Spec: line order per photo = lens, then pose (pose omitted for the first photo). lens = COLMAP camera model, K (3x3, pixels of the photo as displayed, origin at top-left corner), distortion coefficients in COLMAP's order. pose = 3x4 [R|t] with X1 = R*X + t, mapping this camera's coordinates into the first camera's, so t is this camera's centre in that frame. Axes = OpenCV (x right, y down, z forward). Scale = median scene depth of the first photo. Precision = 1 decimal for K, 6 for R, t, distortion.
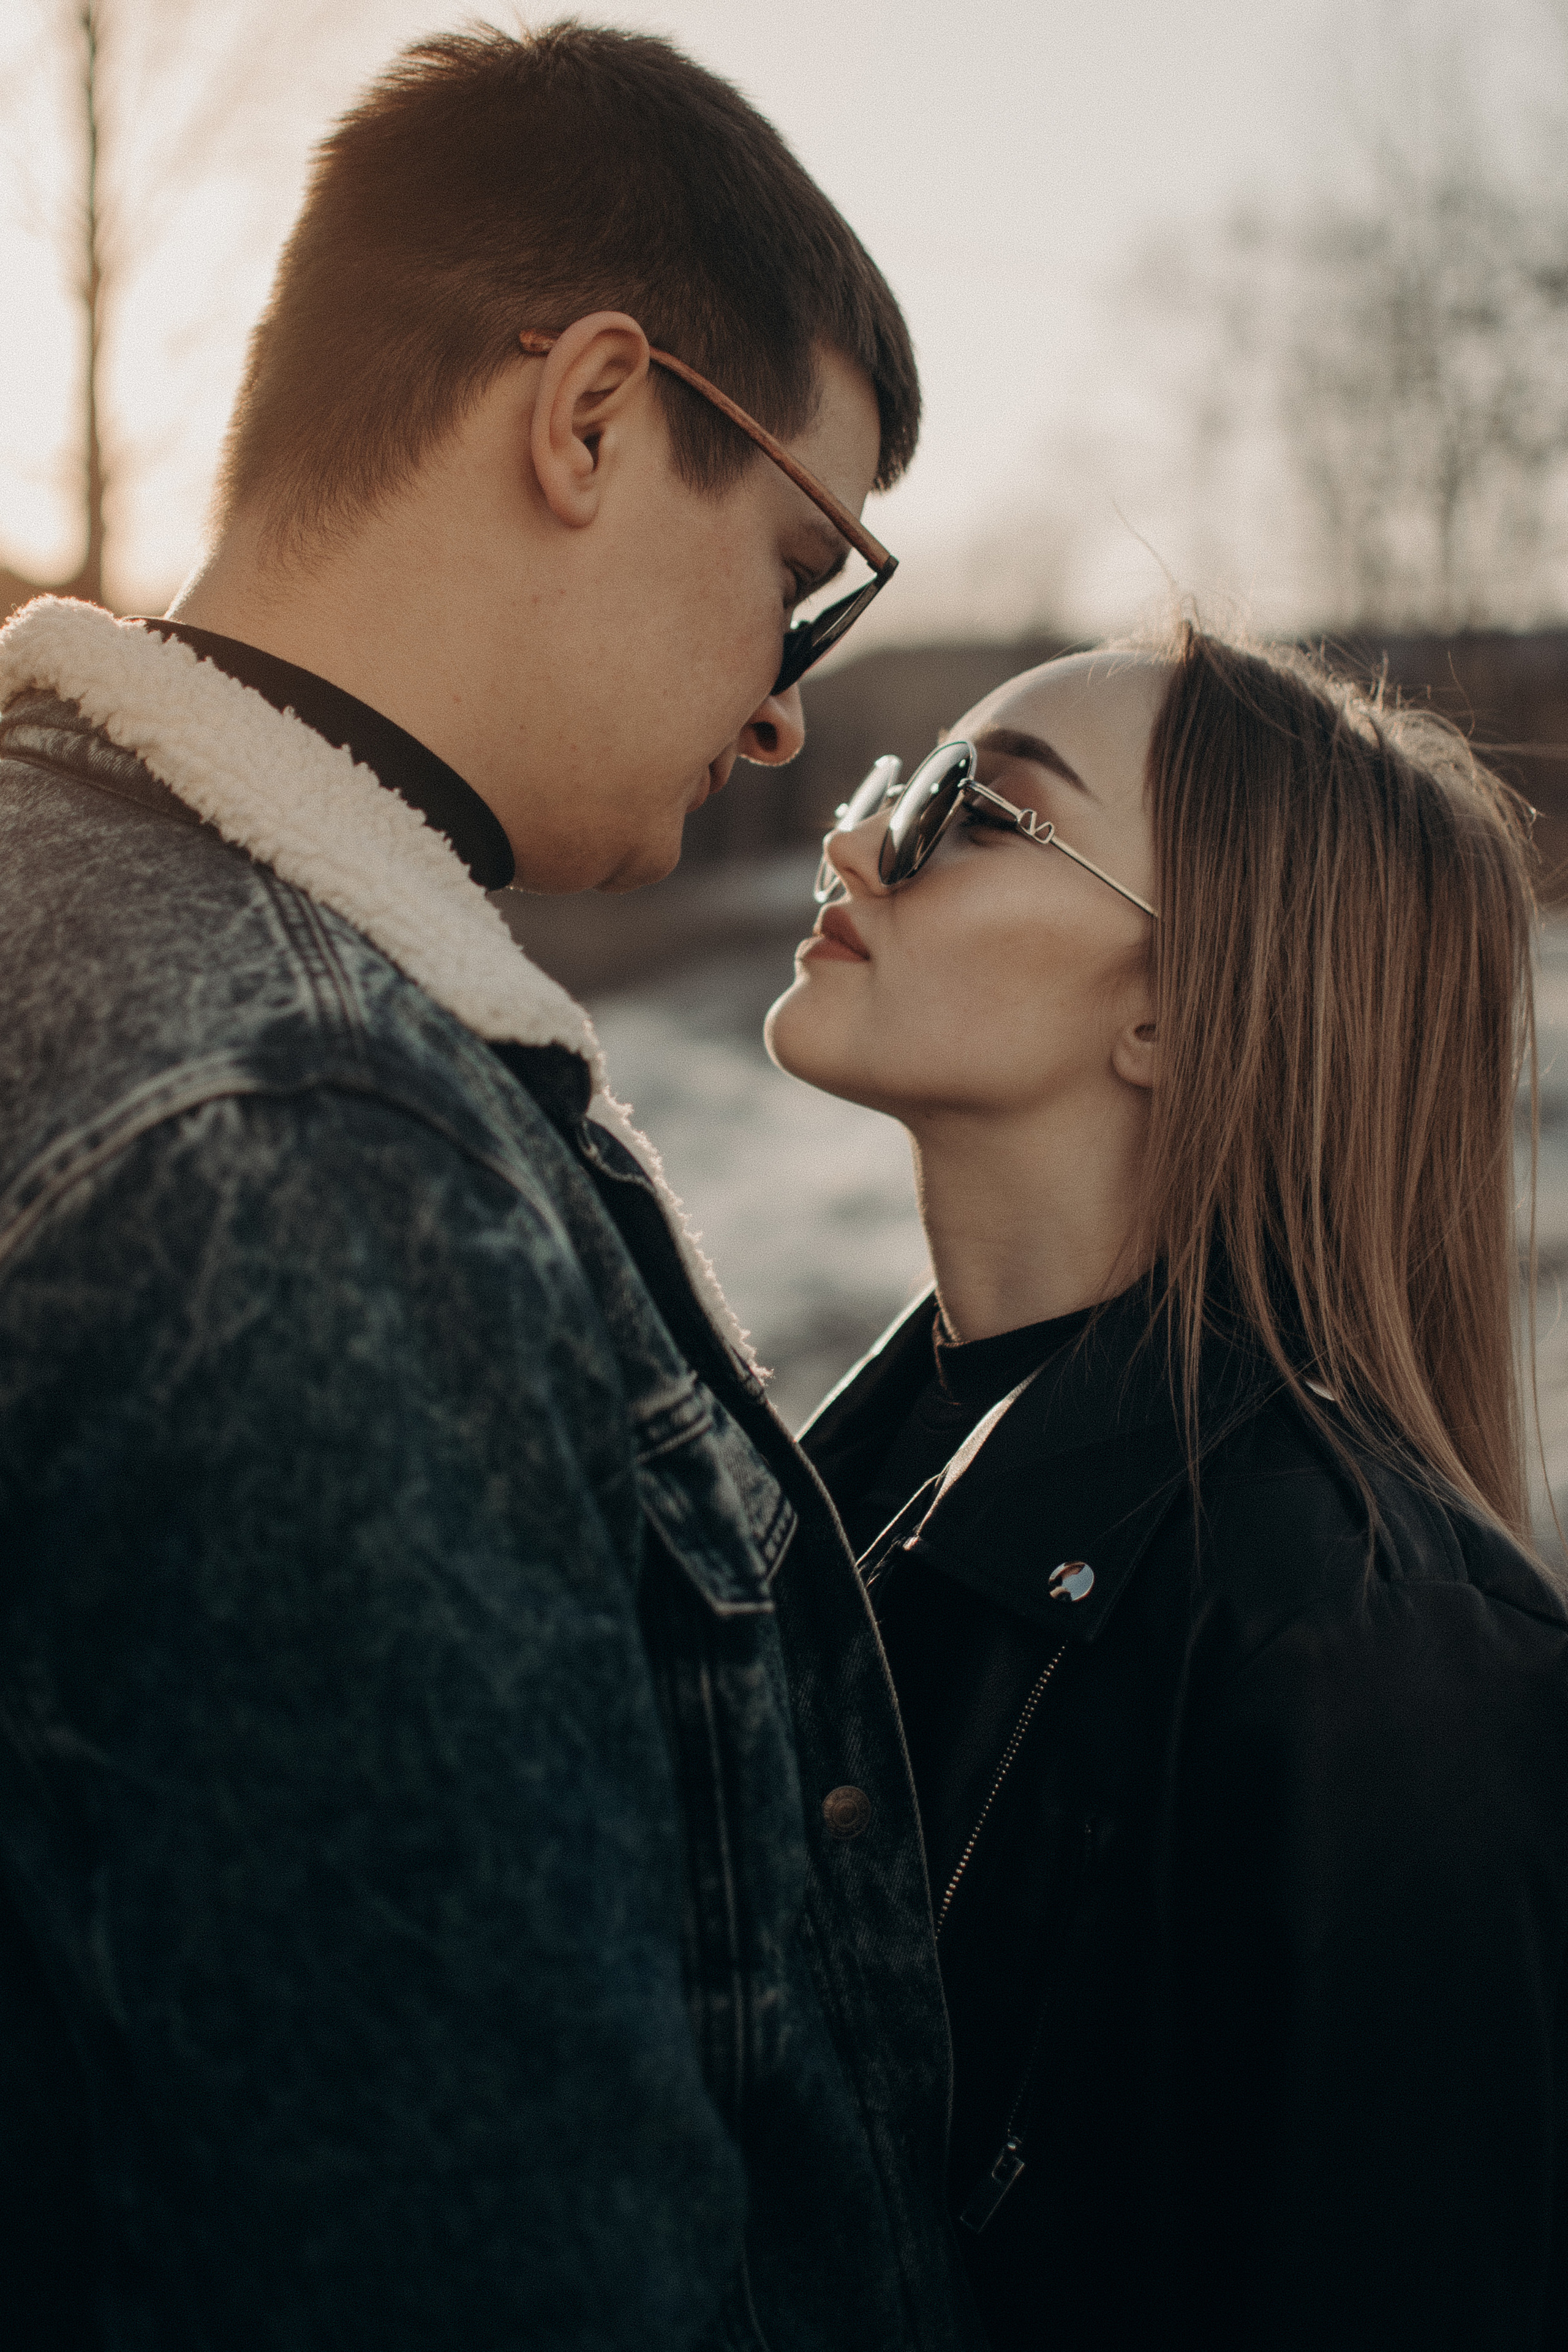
lens RADIAL K [[3940.3, 0, 784.0], [0, 3940.3, 1176.0], [0, 0, 1]] dist [-0.194282, 1.115828]
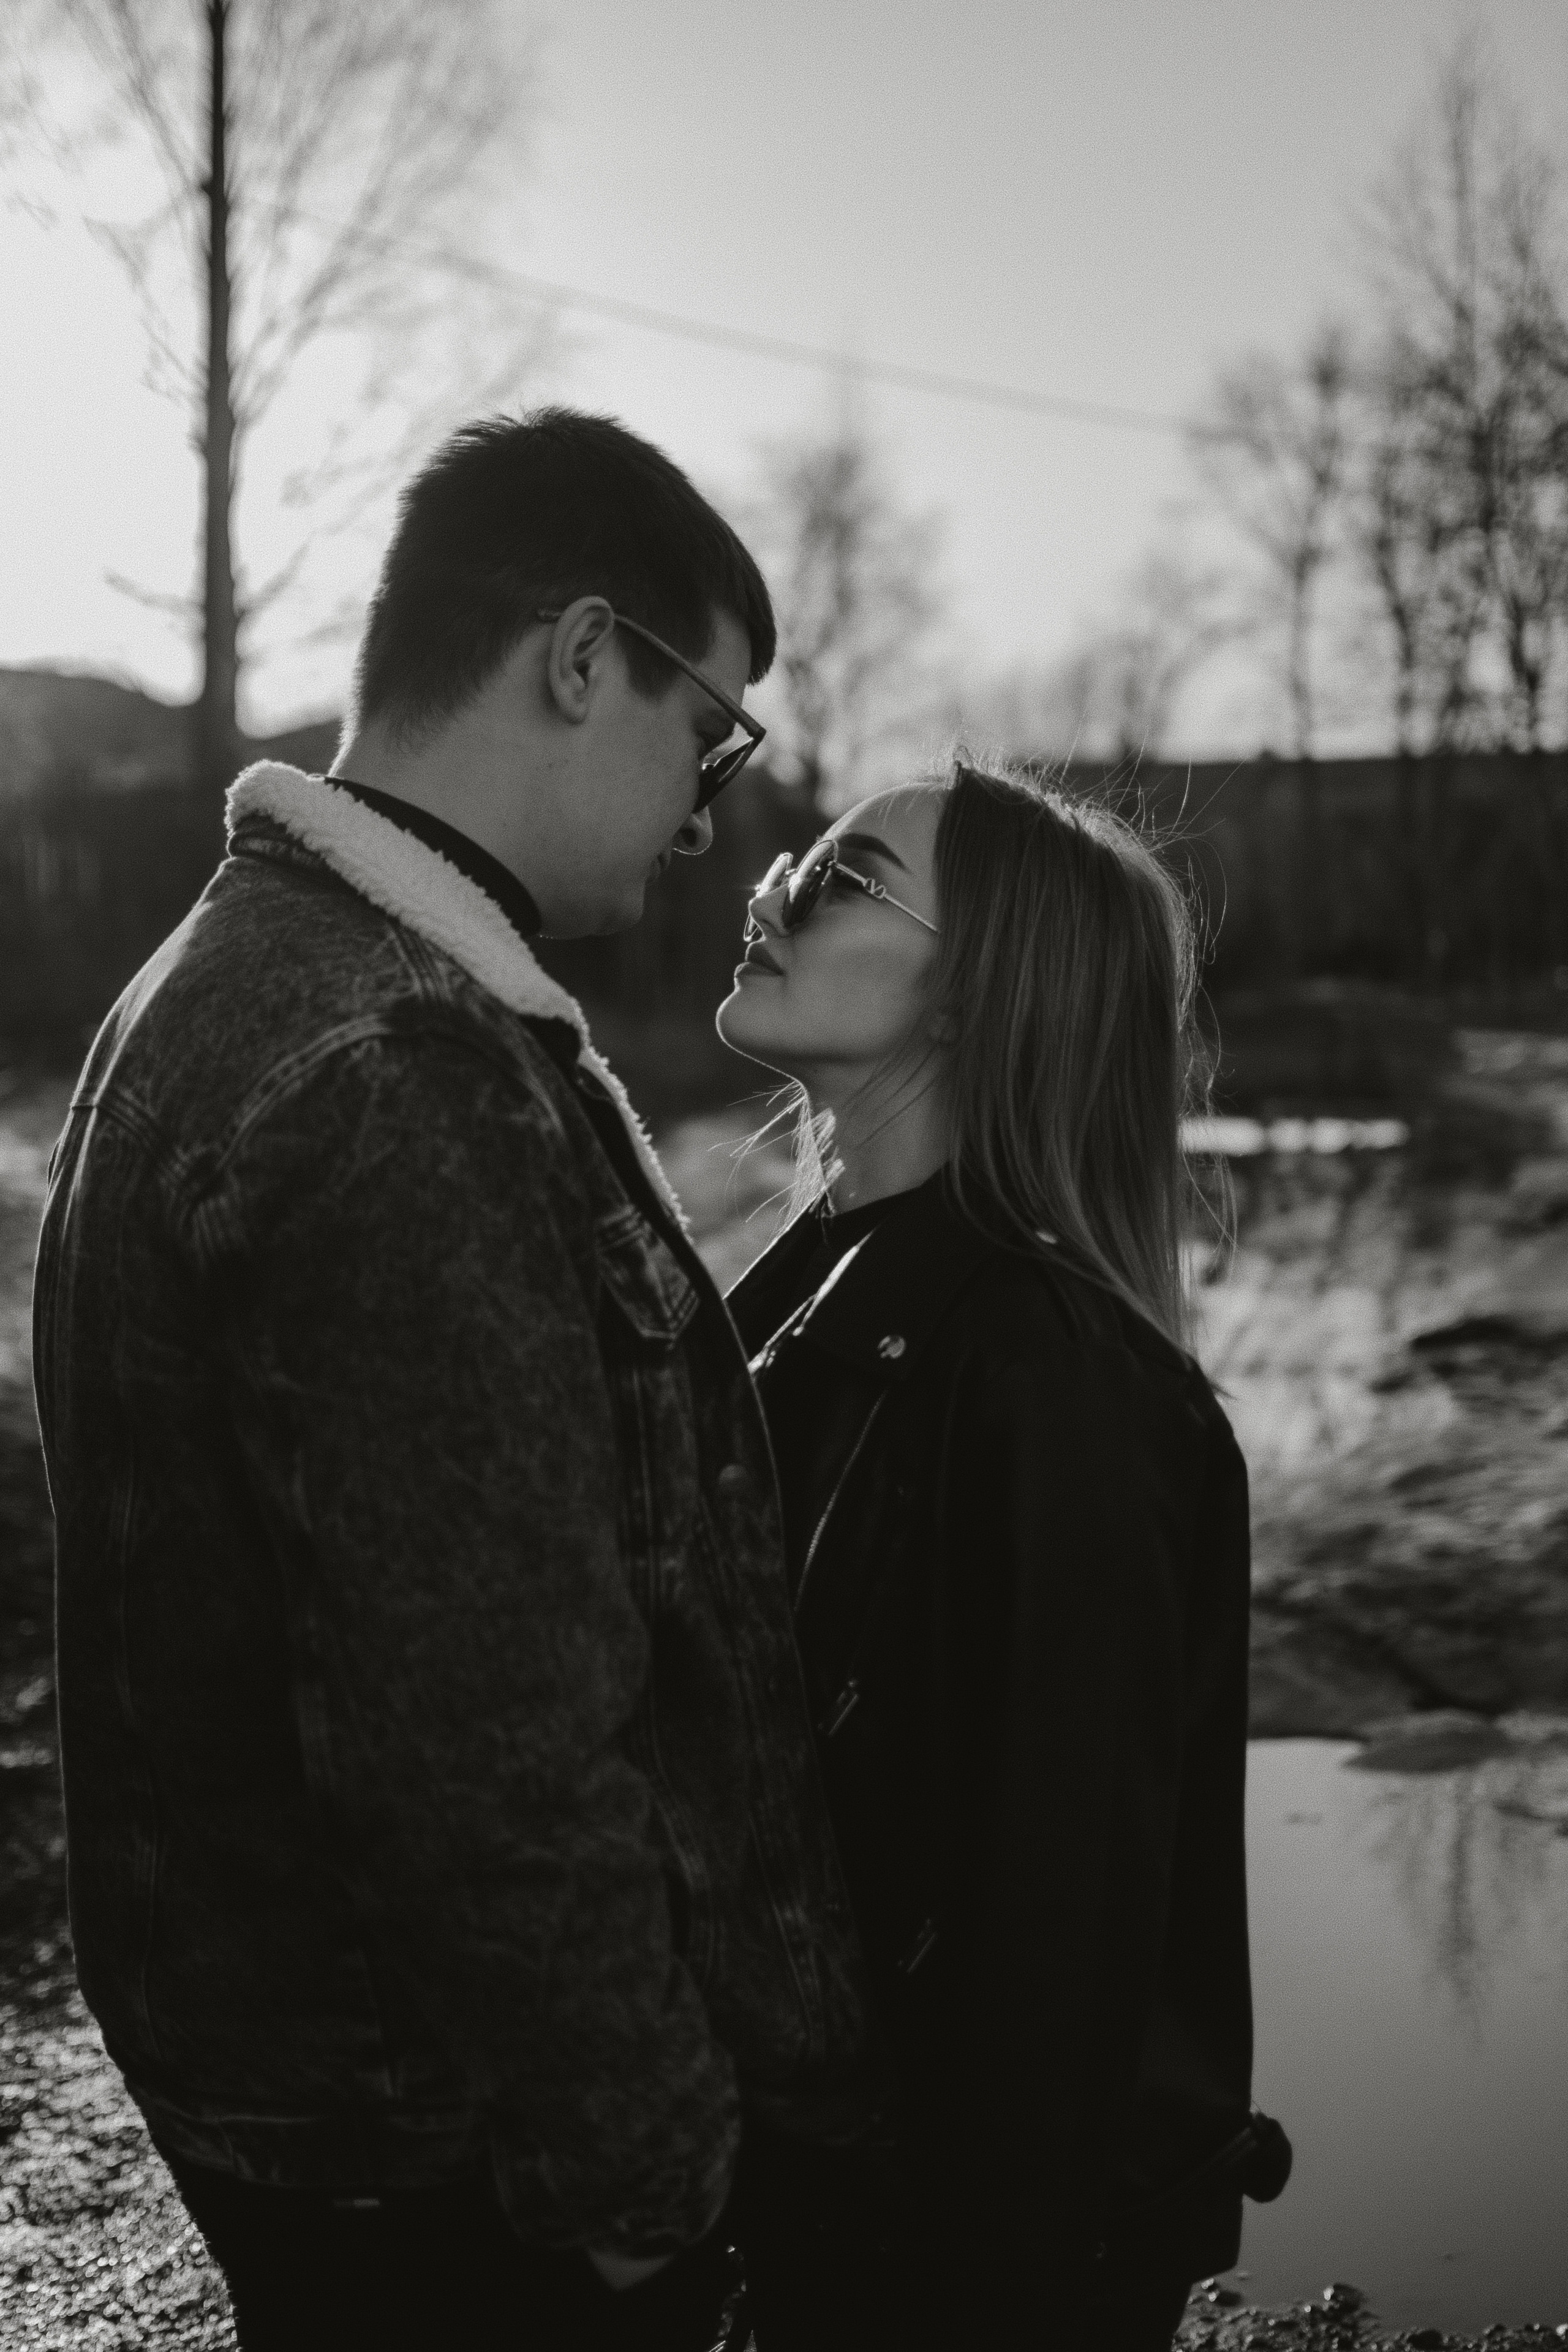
lens RADIAL K [[3929.2, 0, 828.3], [0, 3929.2, 1173.8], [0, 0, 1]] dist [0.045406, 0.015816]
pose [[0.999881, 0.010350, -0.011426, 0.087559], [-0.010729, 0.999377, -0.033618, 0.096624], [0.011070, 0.033736, 0.999369, -0.790459]]
